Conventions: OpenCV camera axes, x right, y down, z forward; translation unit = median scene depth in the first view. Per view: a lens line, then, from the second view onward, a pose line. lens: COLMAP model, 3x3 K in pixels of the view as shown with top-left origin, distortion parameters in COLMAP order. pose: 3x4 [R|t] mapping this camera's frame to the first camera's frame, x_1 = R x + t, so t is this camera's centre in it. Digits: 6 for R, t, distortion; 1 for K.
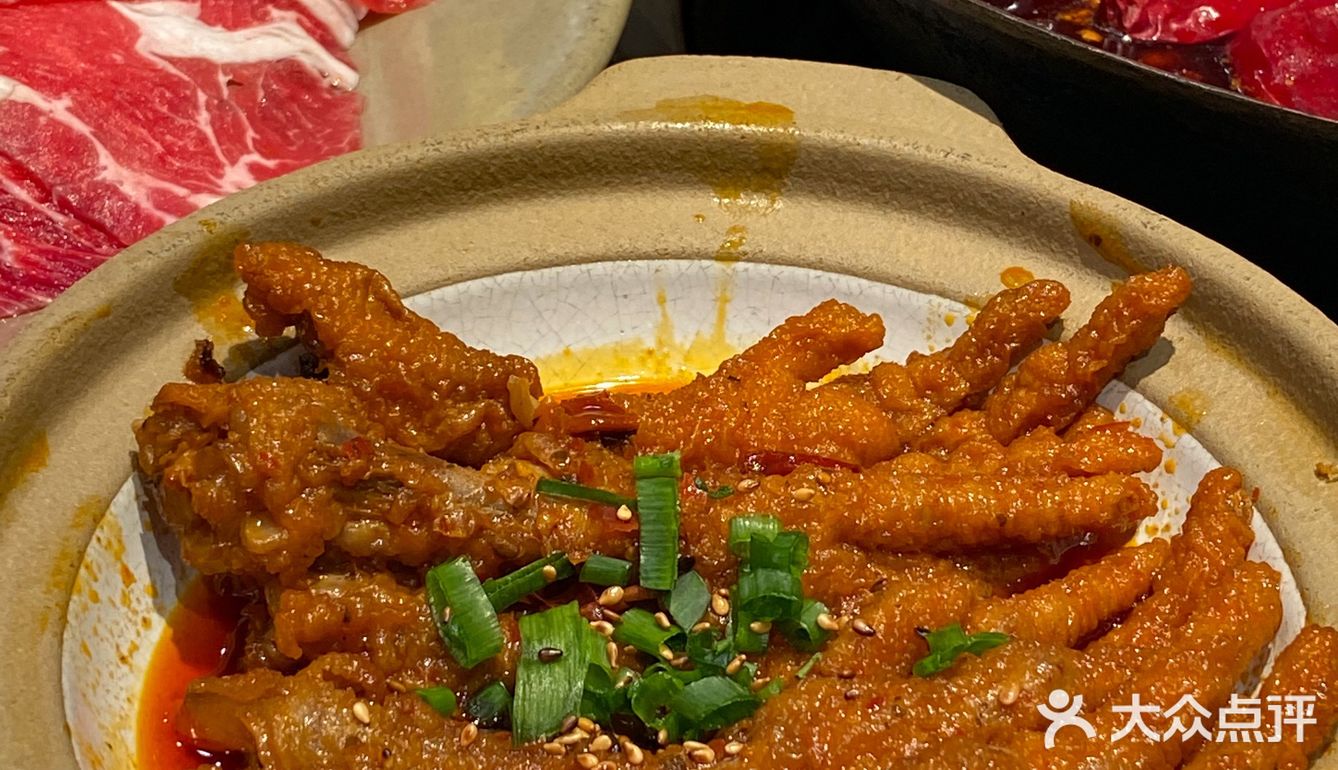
lens RADIAL K [[2668.4, 0, 669.0], [0, 2668.4, 385.0], [0, 0, 1]] dist [0.066640, 0.411200]
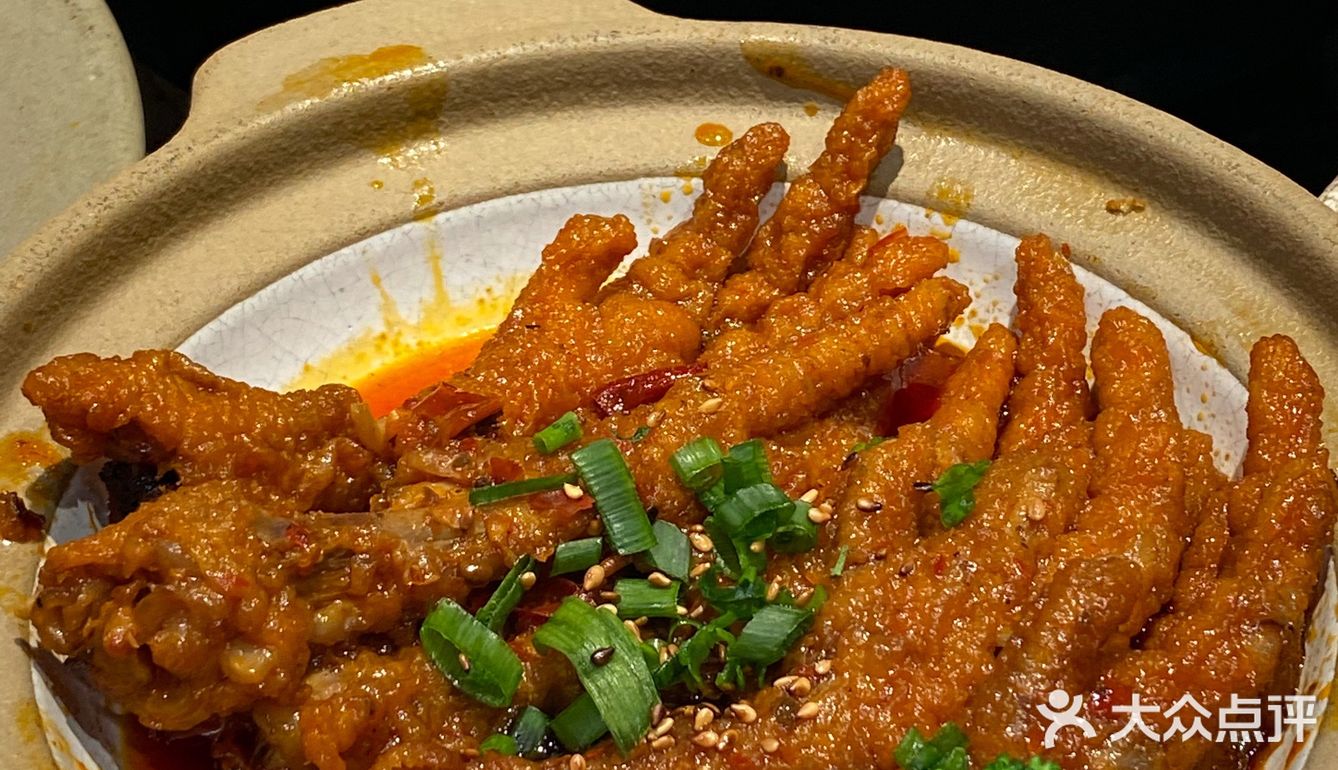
lens RADIAL K [[2668.4, 0, 669.0], [0, 2668.4, 385.0], [0, 0, 1]] dist [0.066640, 0.411200]
pose [[0.859851, -0.357324, 0.364659, -0.284158], [0.337280, 0.933765, 0.119689, -0.079225], [-0.383274, 0.020077, 0.923416, 0.100681]]
